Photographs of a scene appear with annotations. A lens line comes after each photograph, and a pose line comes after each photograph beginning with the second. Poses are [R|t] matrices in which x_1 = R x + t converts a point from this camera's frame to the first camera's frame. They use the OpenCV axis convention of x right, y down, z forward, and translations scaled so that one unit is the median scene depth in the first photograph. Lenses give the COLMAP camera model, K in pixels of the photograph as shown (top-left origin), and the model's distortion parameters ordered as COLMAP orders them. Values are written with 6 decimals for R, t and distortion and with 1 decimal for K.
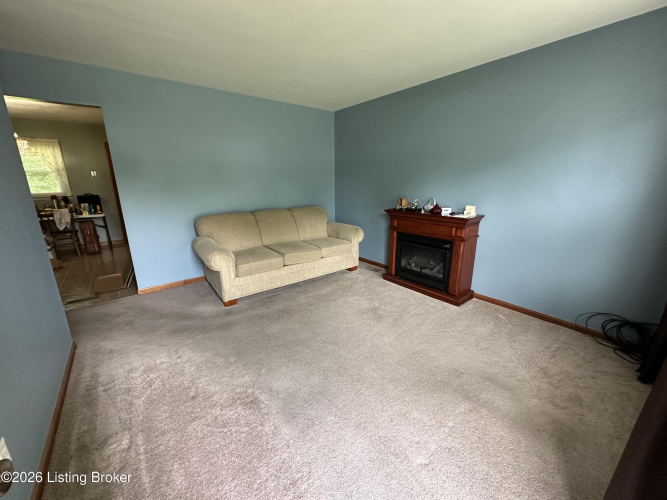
lens RADIAL K [[266.0, 0, 334.3], [0, 266.0, 248.9], [0, 0, 1]] dist [-0.005966, 0.000799]
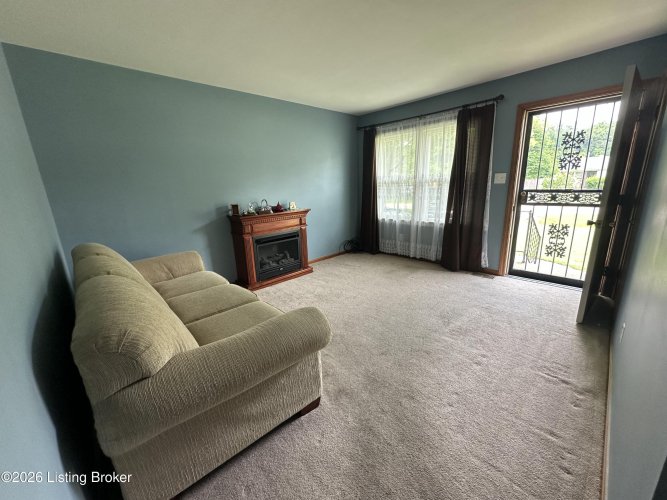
lens RADIAL K [[266.0, 0, 334.9], [0, 266.0, 248.1], [0, 0, 1]] dist [-0.005966, 0.000799]
pose [[-0.104995, -0.224098, 0.968894, -1.073816], [0.277776, 0.928892, 0.244948, -0.259587], [-0.954891, 0.294854, -0.035280, 1.097009]]
